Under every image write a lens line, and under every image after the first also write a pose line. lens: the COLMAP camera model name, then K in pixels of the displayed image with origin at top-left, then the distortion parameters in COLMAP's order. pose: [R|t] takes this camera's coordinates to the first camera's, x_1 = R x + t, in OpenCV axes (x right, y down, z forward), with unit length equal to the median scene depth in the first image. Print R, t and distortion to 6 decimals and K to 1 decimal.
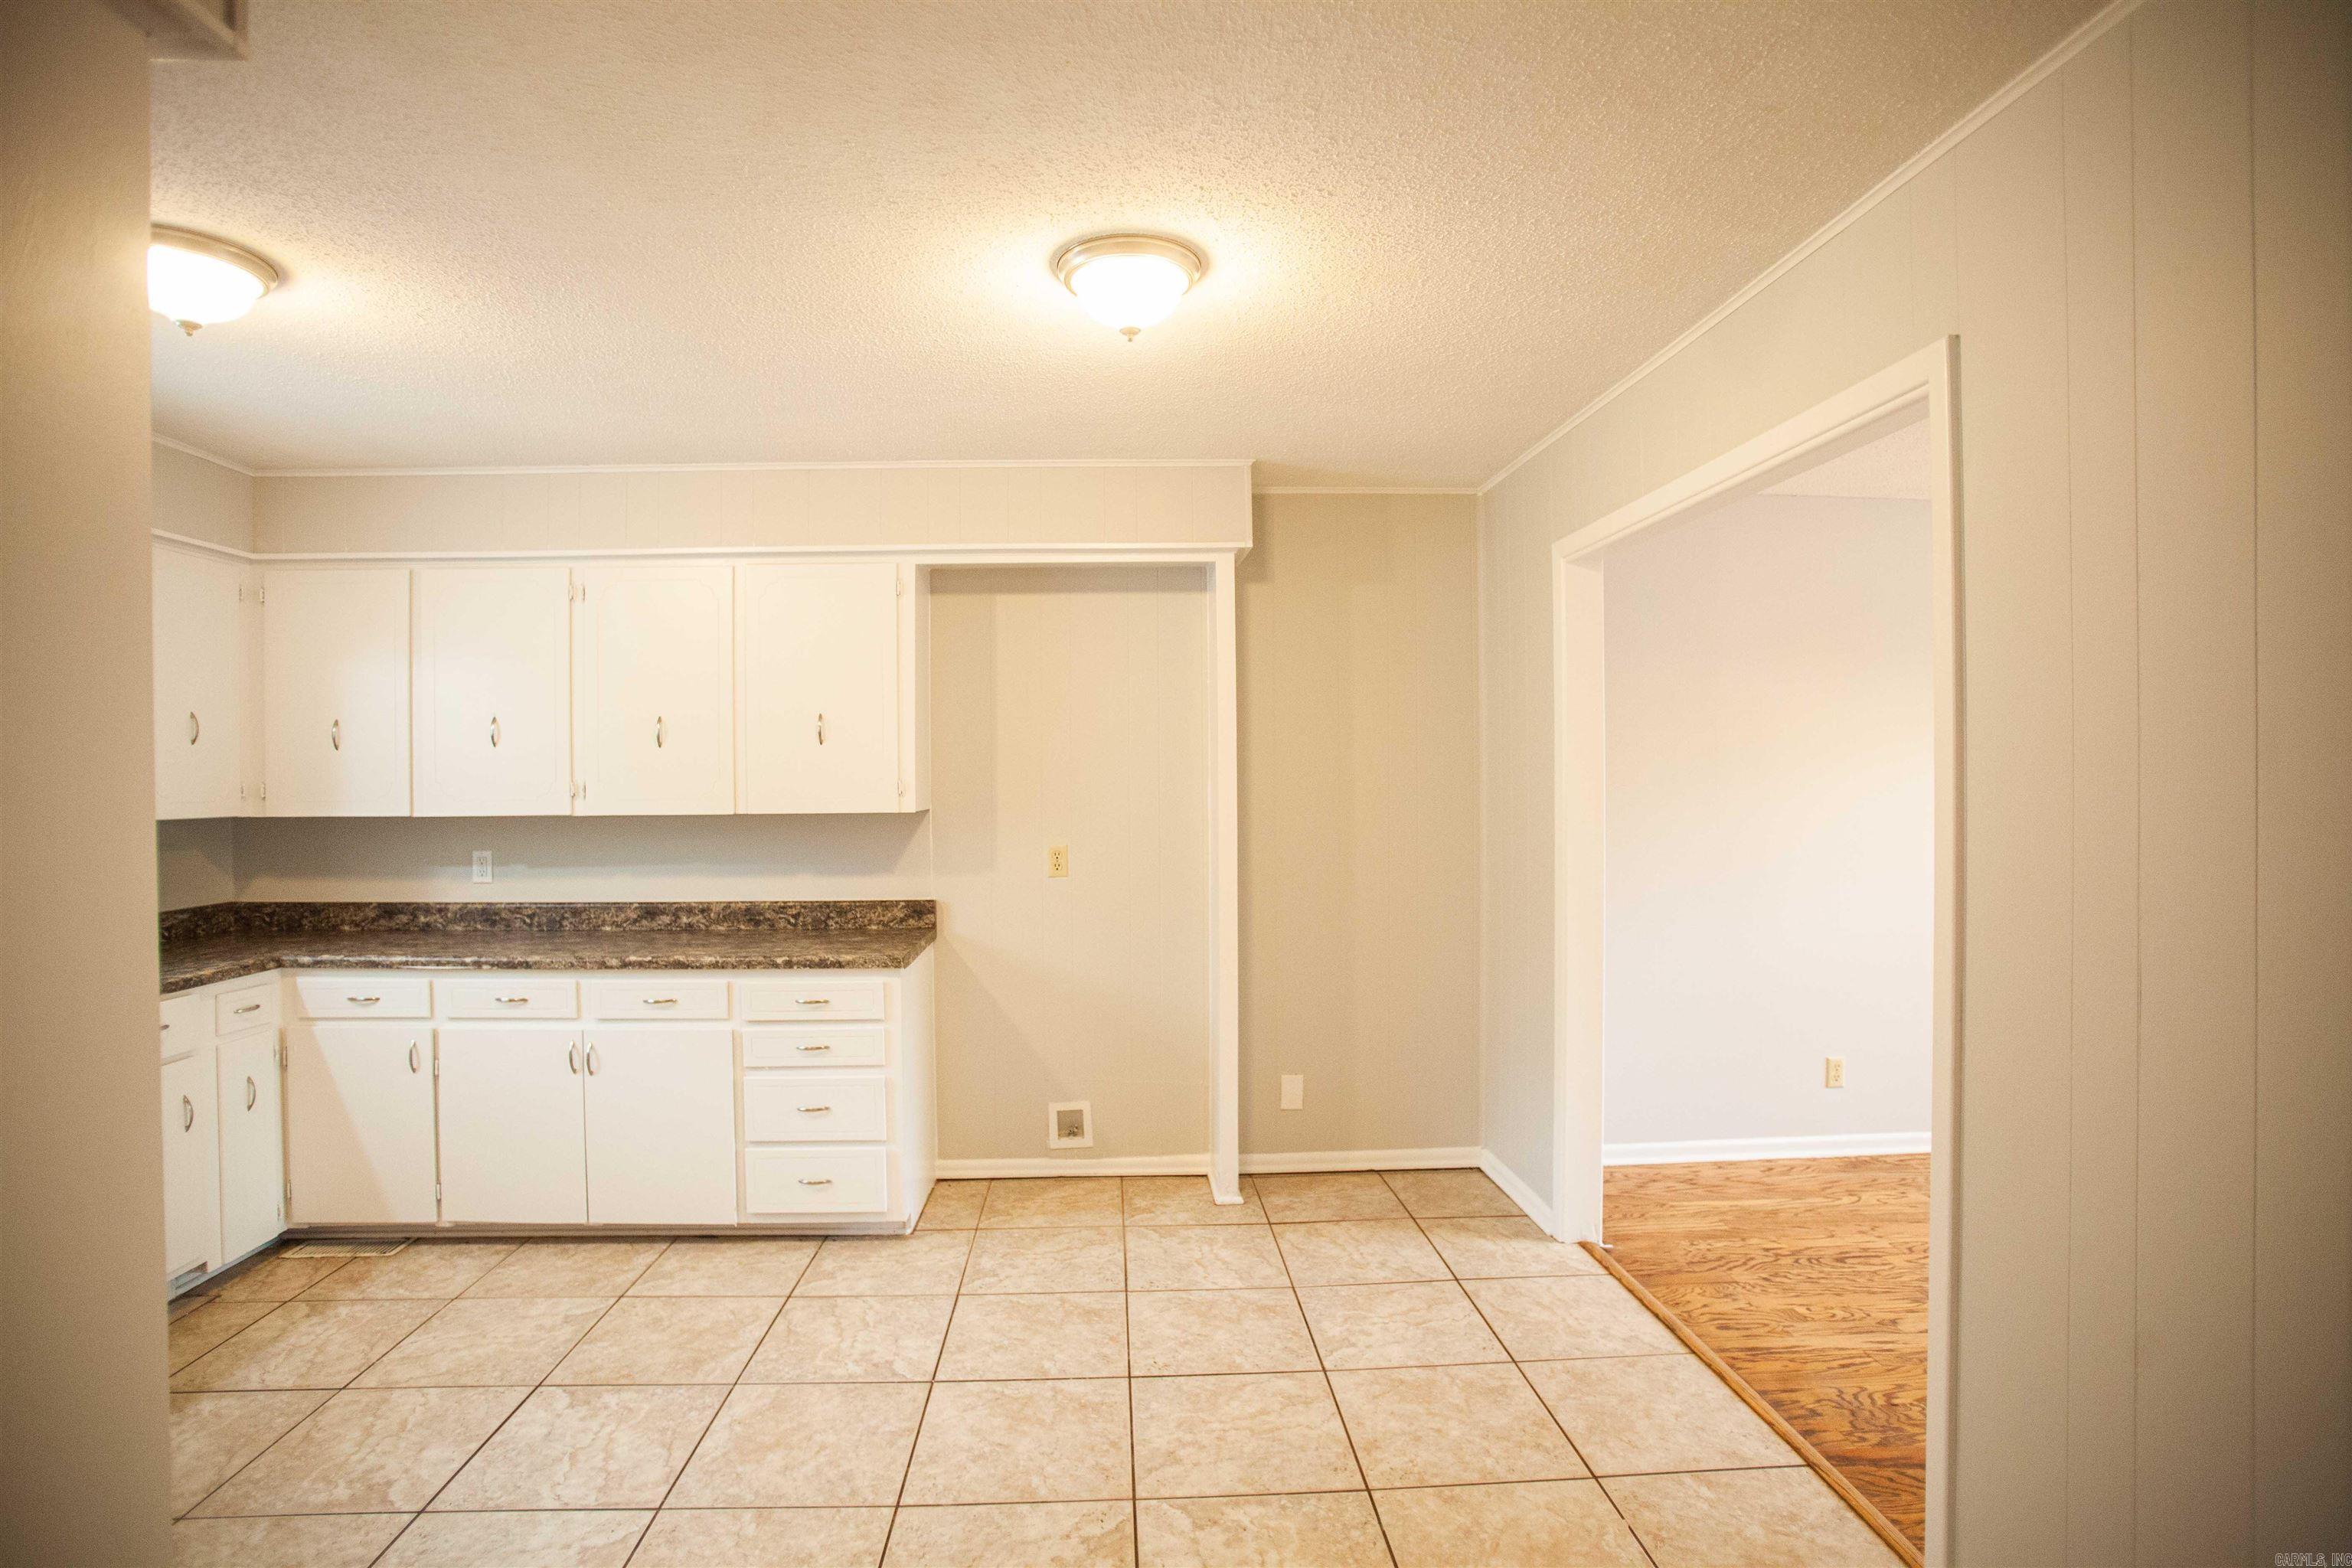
lens RADIAL K [[1149.0, 0, 1155.6], [0, 1149.0, 788.2], [0, 0, 1]] dist [-0.090500, 0.039834]
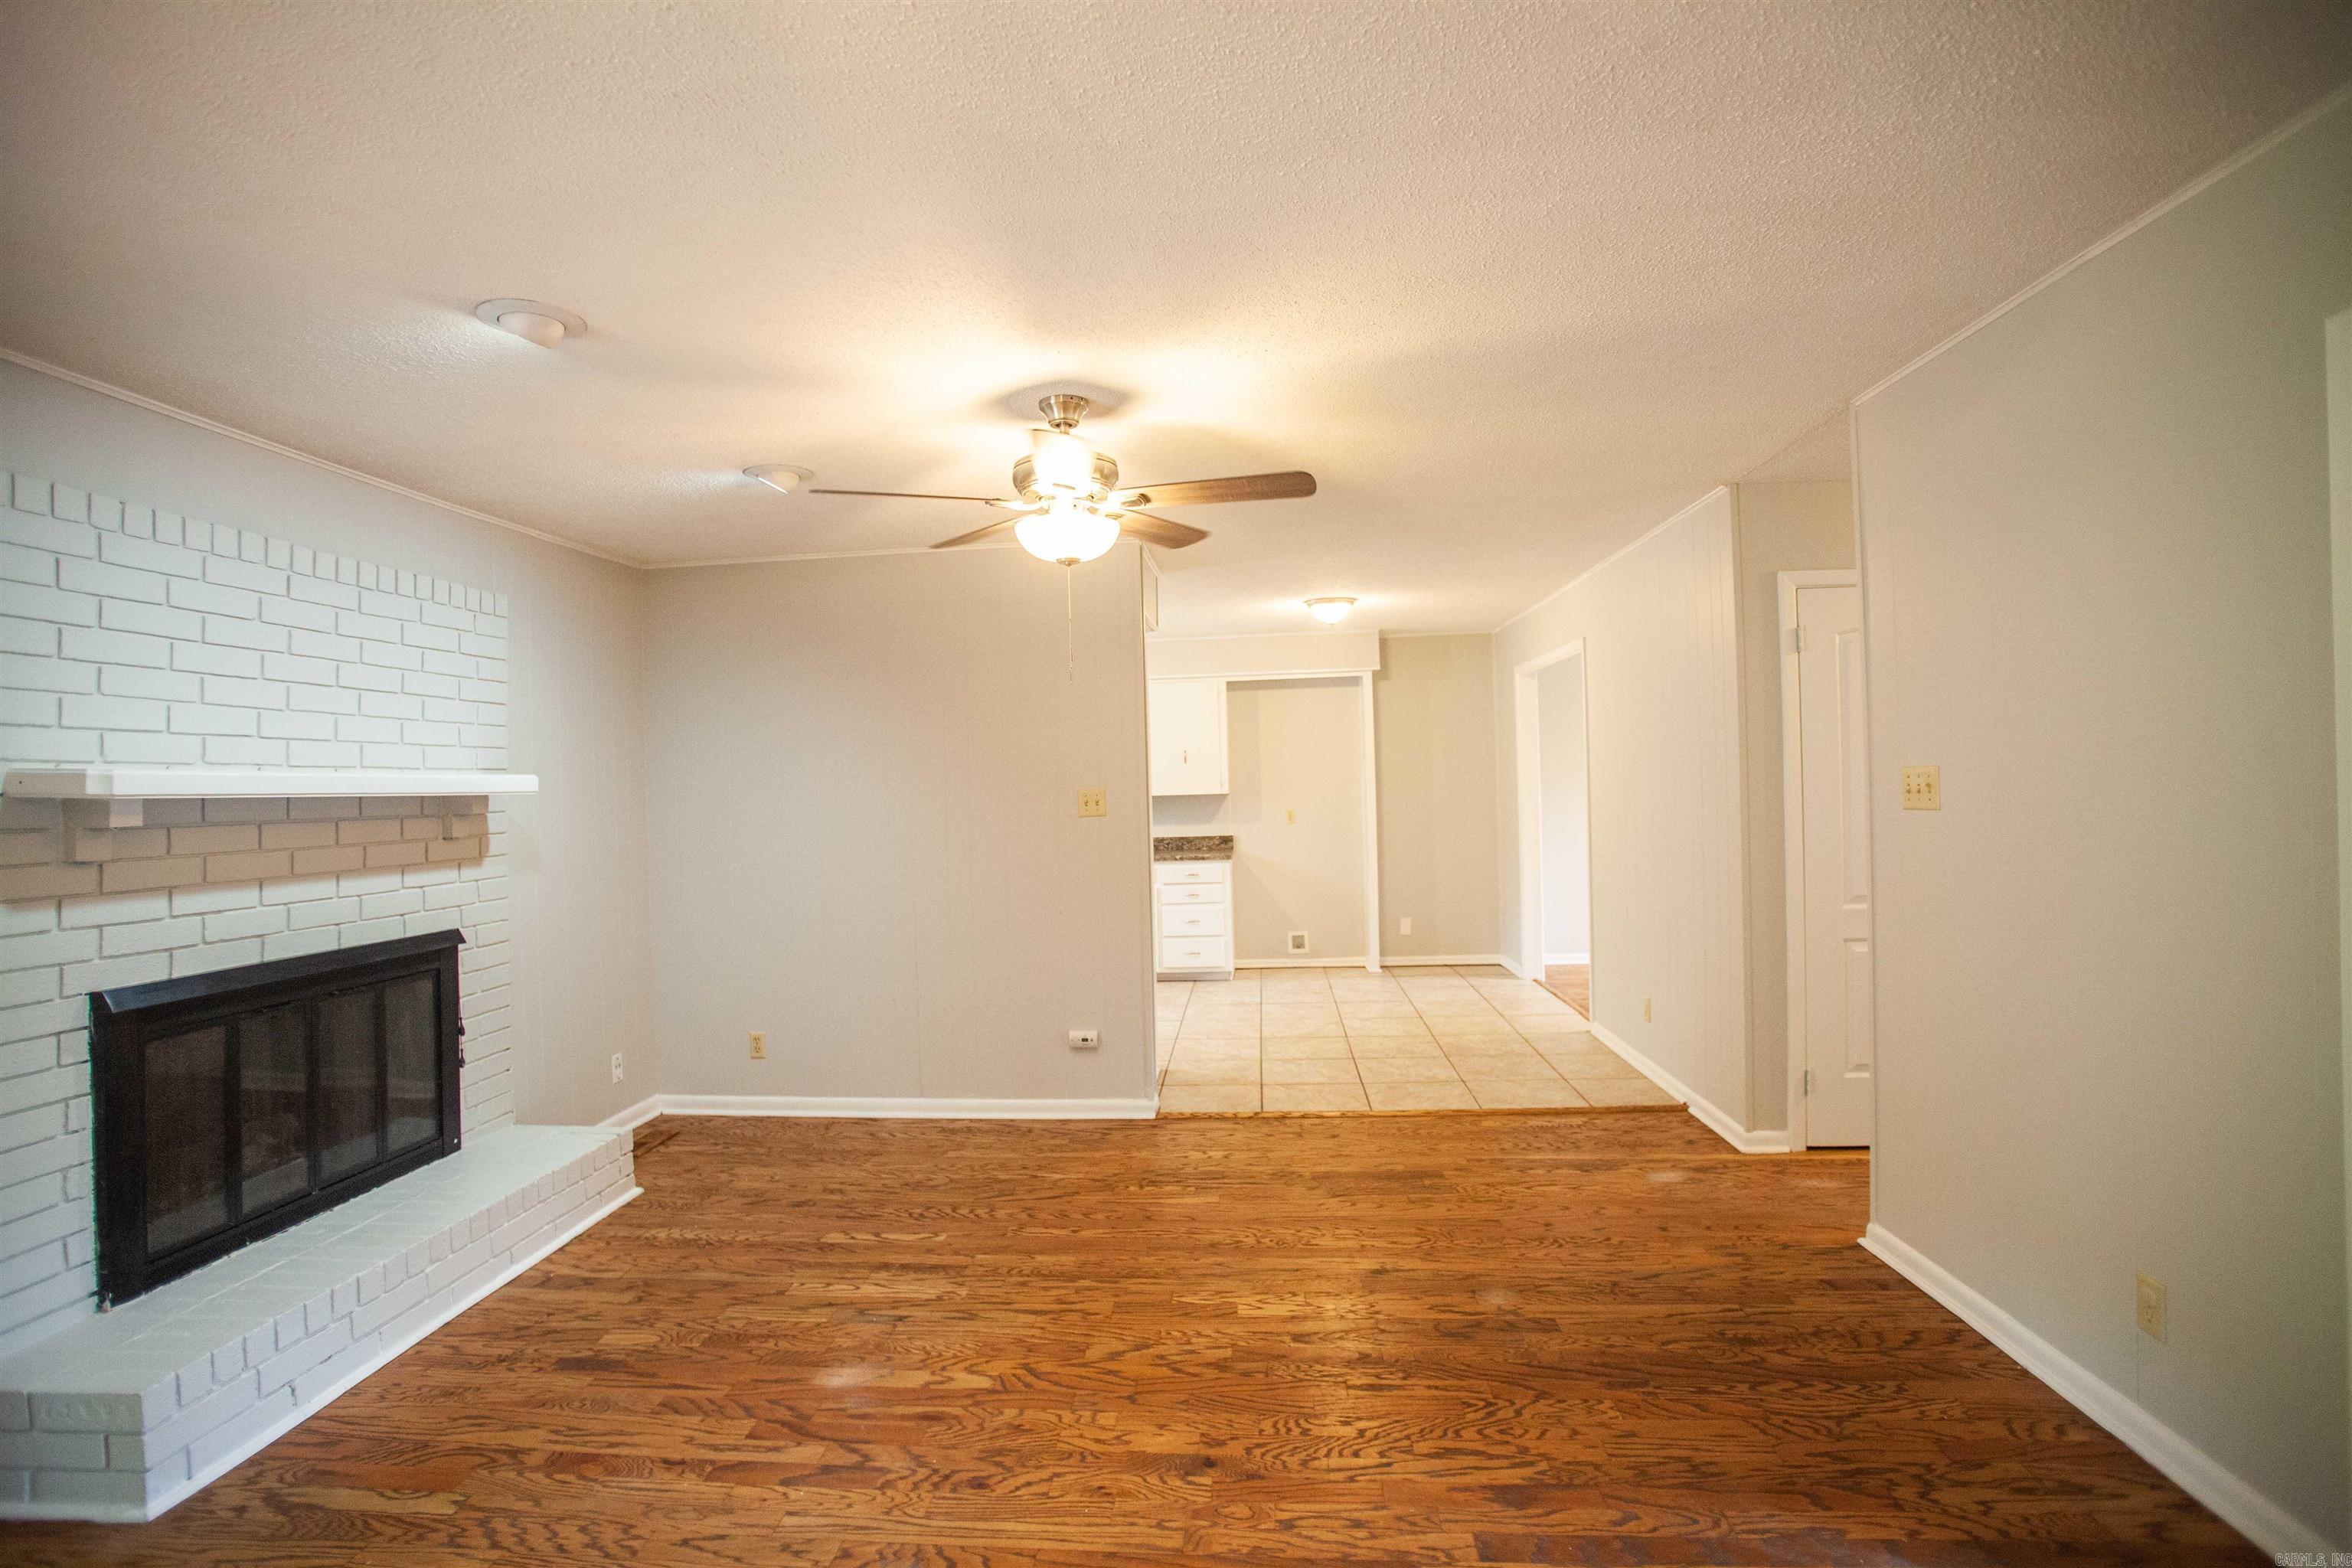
lens RADIAL K [[1149.0, 0, 1155.6], [0, 1149.0, 788.2], [0, 0, 1]] dist [-0.090500, 0.039834]
pose [[0.990563, -0.018582, -0.135792, -0.047562], [0.018759, 0.999824, 0.000024, 0.007731], [0.135767, -0.002571, 0.990737, -1.227448]]
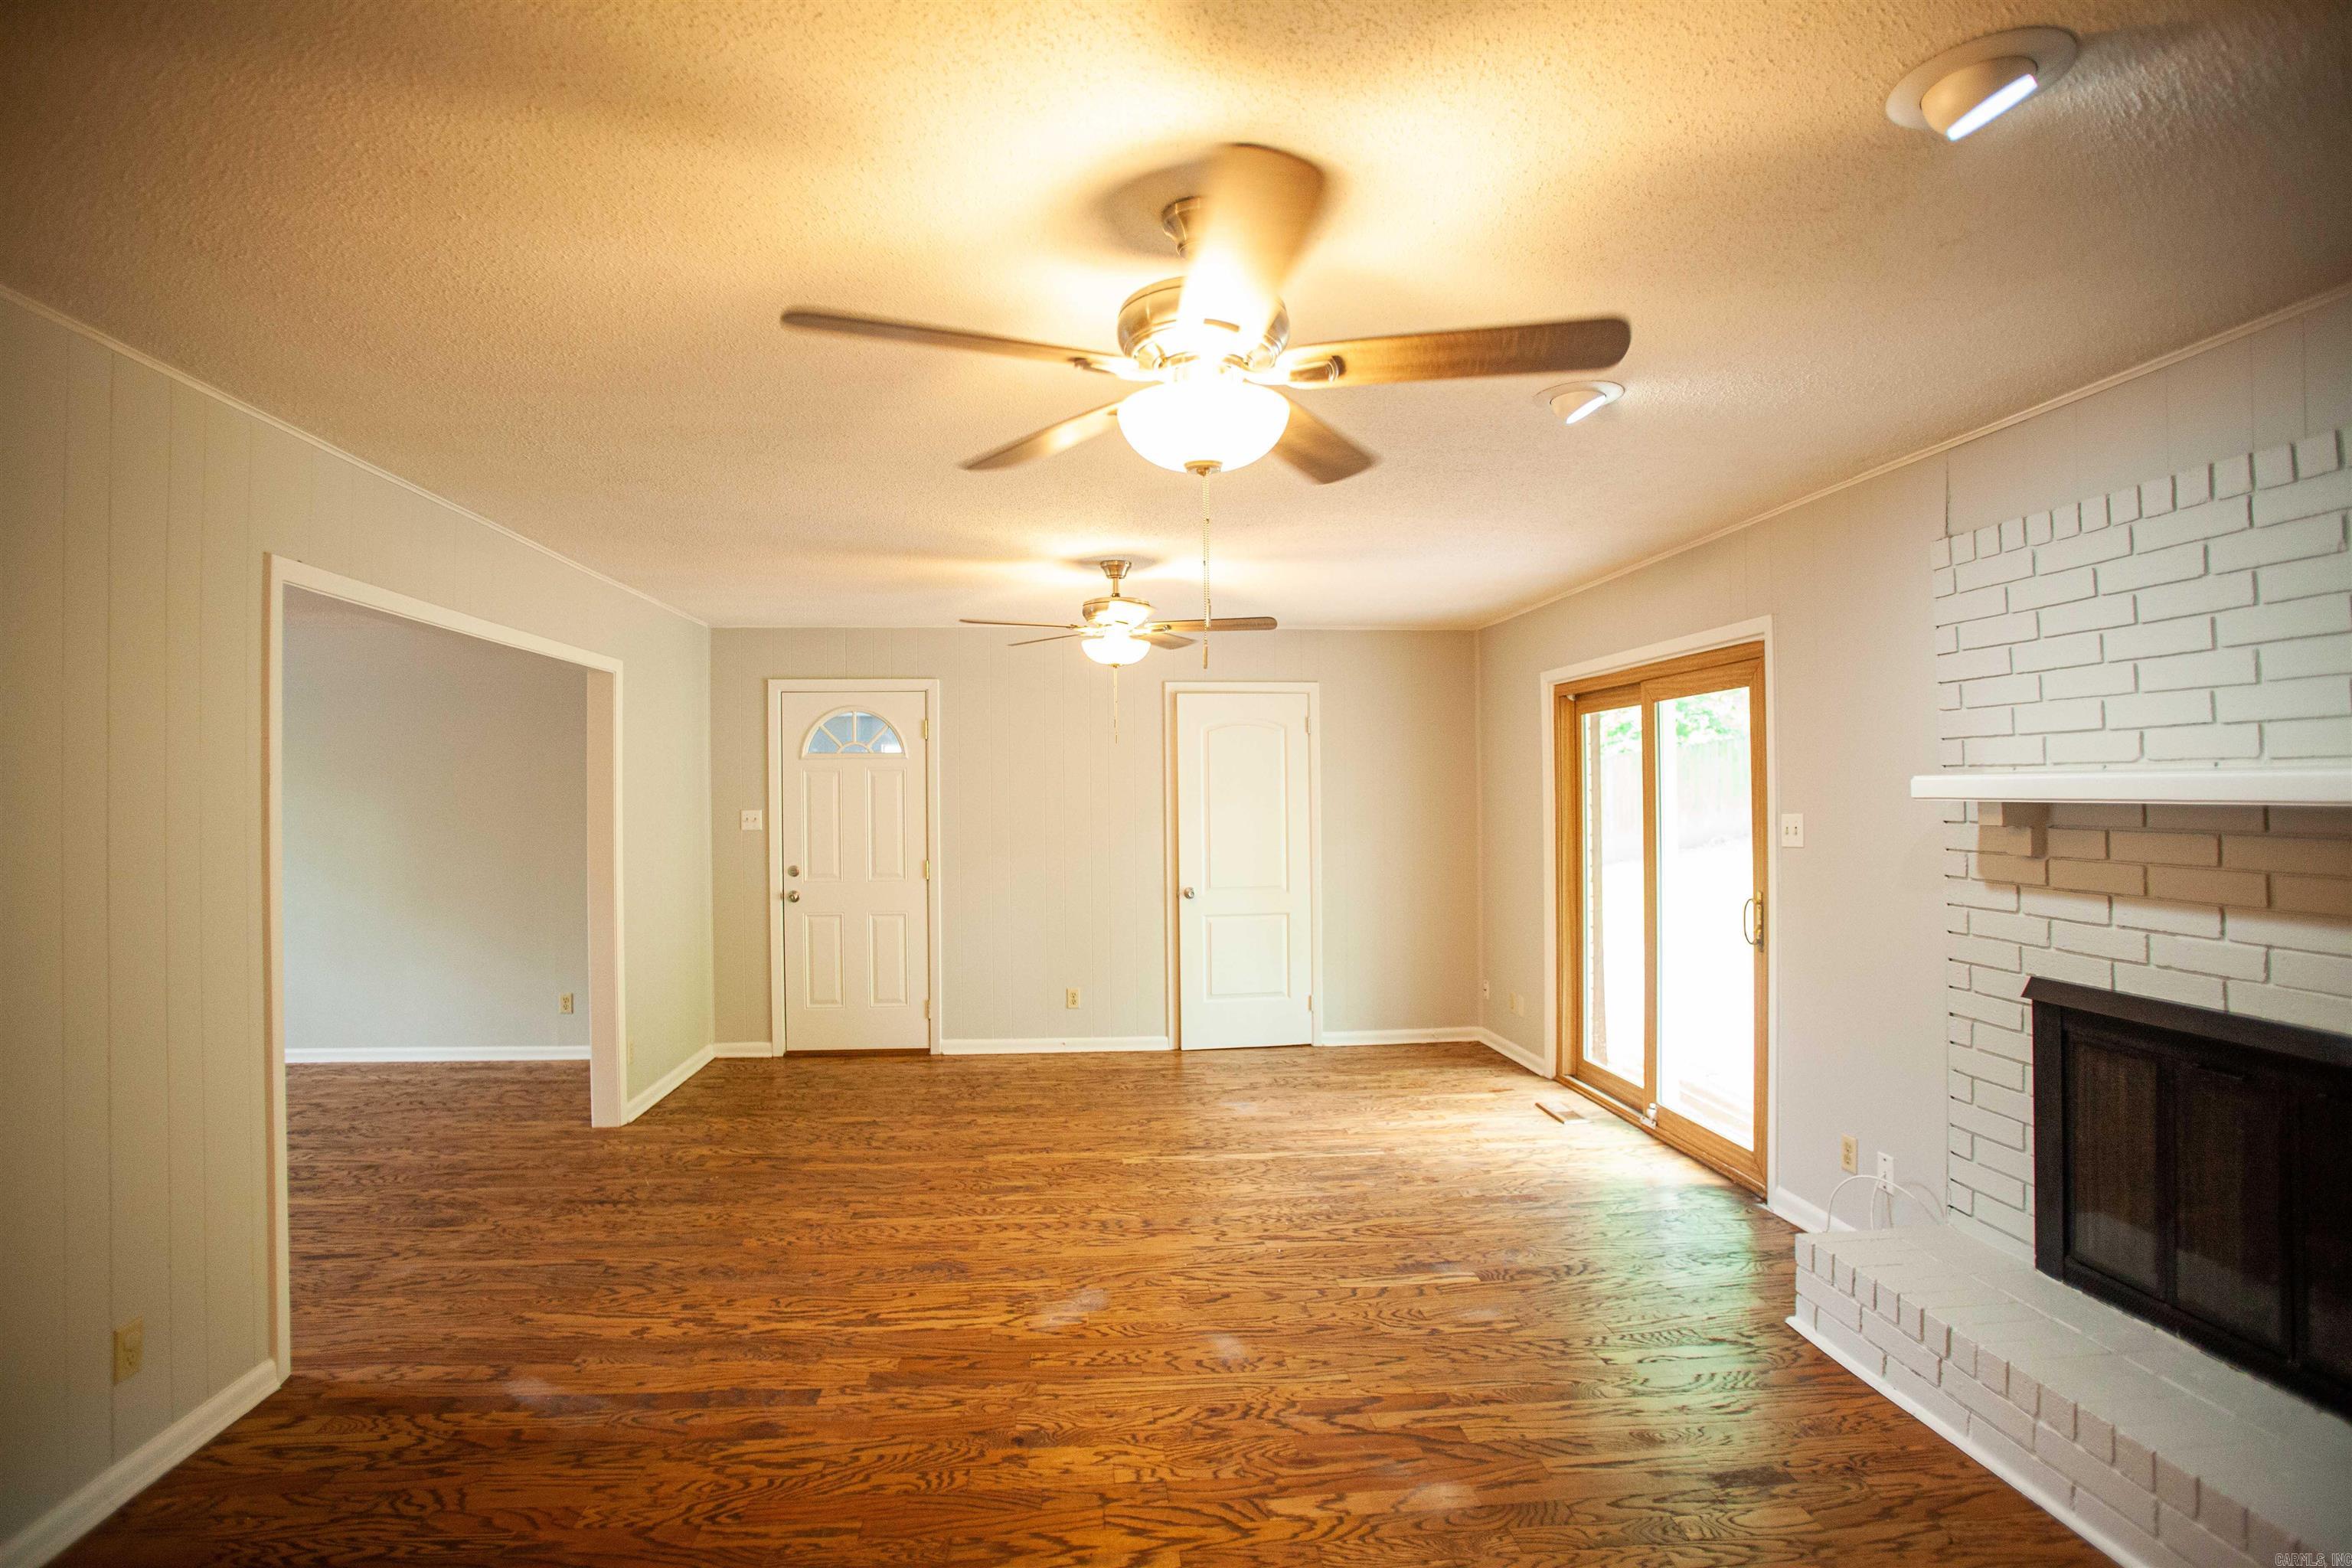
lens RADIAL K [[1149.0, 0, 1155.6], [0, 1149.0, 788.2], [0, 0, 1]] dist [-0.090500, 0.039834]
pose [[-0.999196, 0.017459, -0.036105, -0.176587], [0.017484, 0.999847, -0.000379, -0.015535], [0.036092, -0.001010, -0.999348, 0.089477]]
